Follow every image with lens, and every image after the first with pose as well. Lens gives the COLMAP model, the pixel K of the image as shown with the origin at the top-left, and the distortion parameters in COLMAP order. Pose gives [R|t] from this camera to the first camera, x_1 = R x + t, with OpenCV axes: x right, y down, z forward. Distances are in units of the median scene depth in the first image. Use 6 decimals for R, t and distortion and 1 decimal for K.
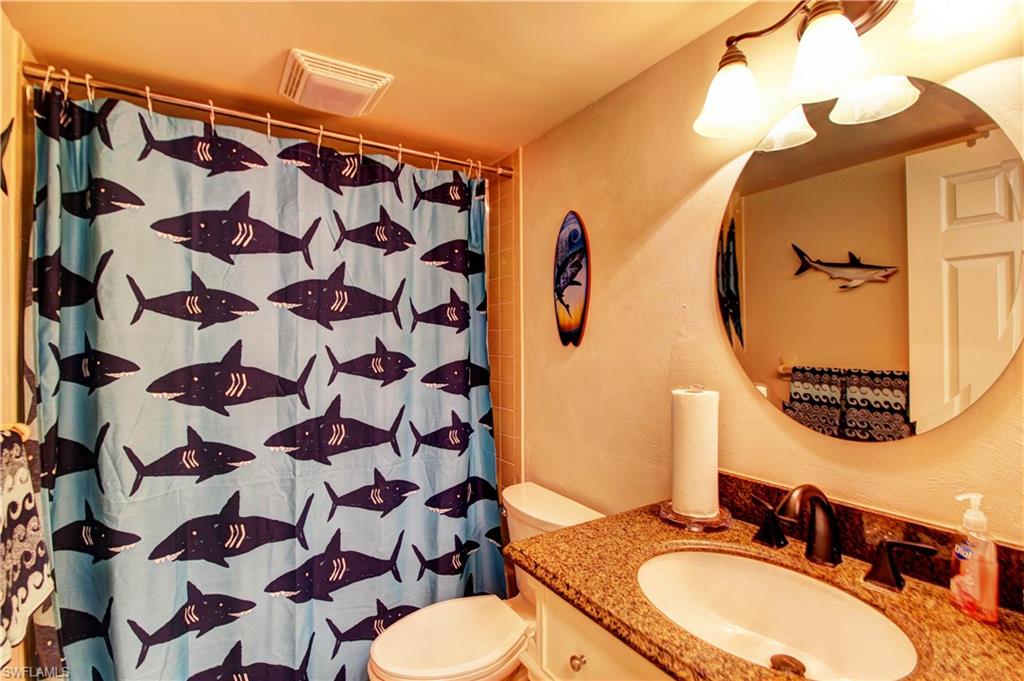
lens RADIAL K [[499.3, 0, 508.3], [0, 499.3, 342.0], [0, 0, 1]] dist [-0.010144, -0.002601]
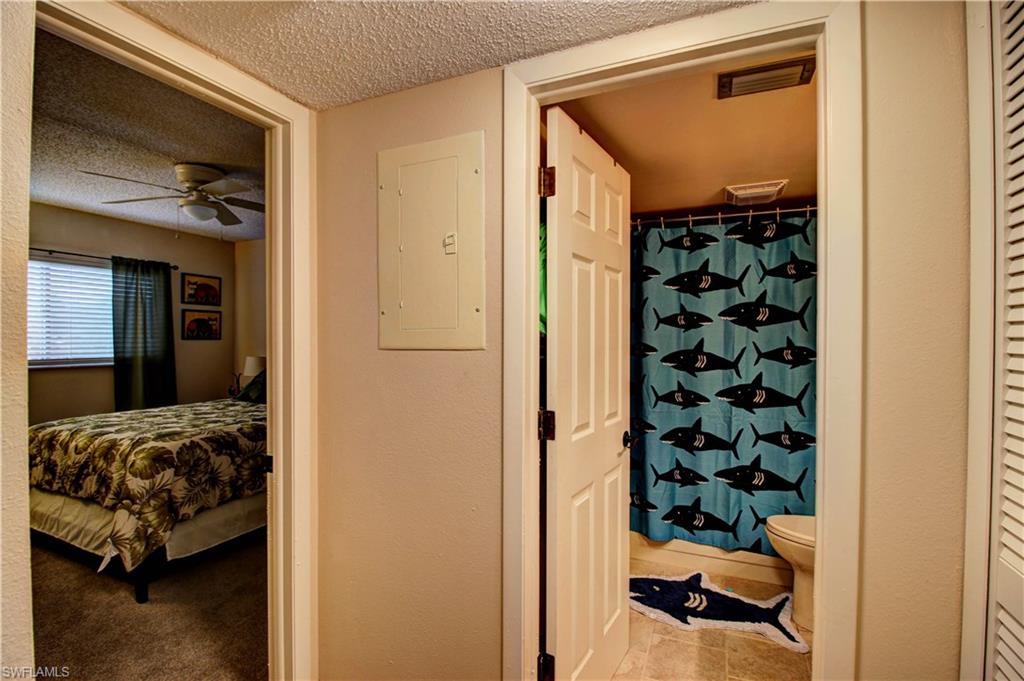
lens RADIAL K [[471.8, 0, 509.5], [0, 471.8, 342.1], [0, 0, 1]] dist [-0.009234, -0.000075]
pose [[0.576056, 0.014756, -0.817277, 0.481240], [-0.009558, 0.999890, 0.011317, -0.001095], [0.817355, 0.001292, 0.576134, -0.608123]]
